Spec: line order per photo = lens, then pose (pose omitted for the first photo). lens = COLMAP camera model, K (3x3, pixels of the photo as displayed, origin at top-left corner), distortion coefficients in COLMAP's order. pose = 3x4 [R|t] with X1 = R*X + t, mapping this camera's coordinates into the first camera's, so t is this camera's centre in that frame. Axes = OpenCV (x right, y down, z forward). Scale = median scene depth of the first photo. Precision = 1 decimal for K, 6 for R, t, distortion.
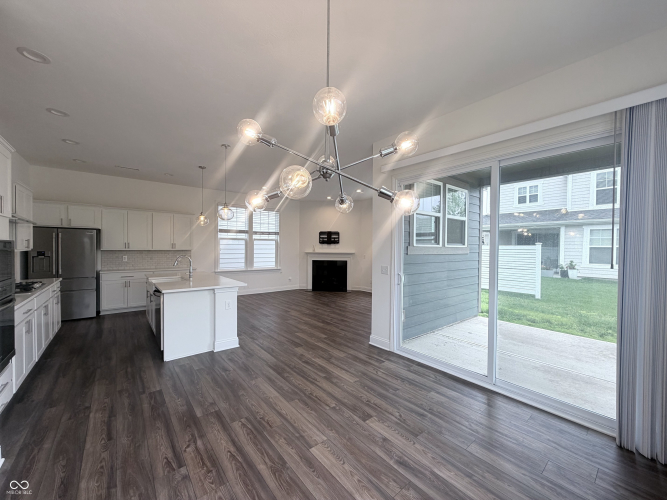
lens RADIAL K [[265.7, 0, 333.8], [0, 265.7, 249.4], [0, 0, 1]] dist [0.000426, 0.000119]
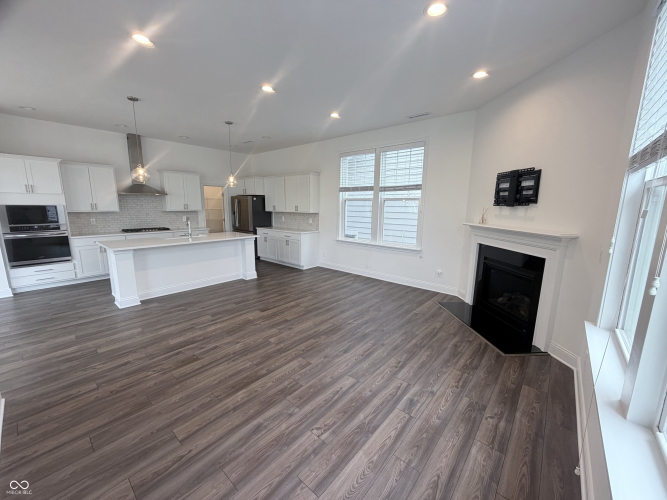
lens RADIAL K [[265.7, 0, 331.0], [0, 265.7, 252.8], [0, 0, 1]] dist [0.000426, 0.000119]
pose [[0.162550, 0.166157, -0.972609, 0.322147], [-0.019534, 0.986068, 0.165192, -0.012125], [0.986507, -0.007853, 0.163531, 0.721004]]
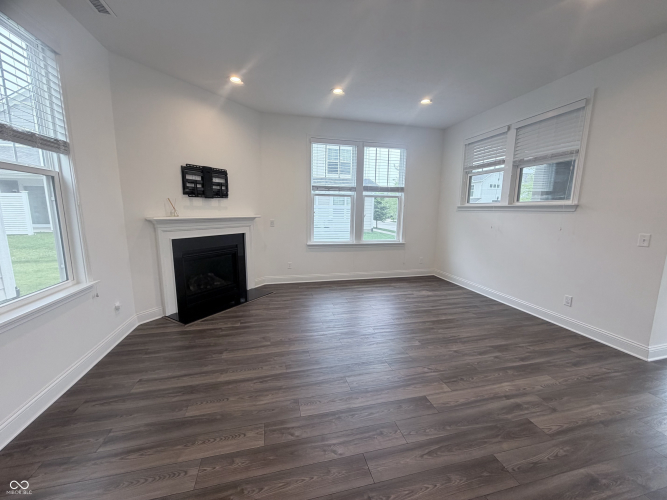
lens RADIAL K [[265.7, 0, 333.4], [0, 265.7, 250.5], [0, 0, 1]] dist [0.000426, 0.000119]
pose [[0.435183, -0.145814, 0.888456, -0.330968], [0.005672, 0.987223, 0.159245, -0.003483], [-0.900324, -0.064262, 0.430449, 0.659923]]
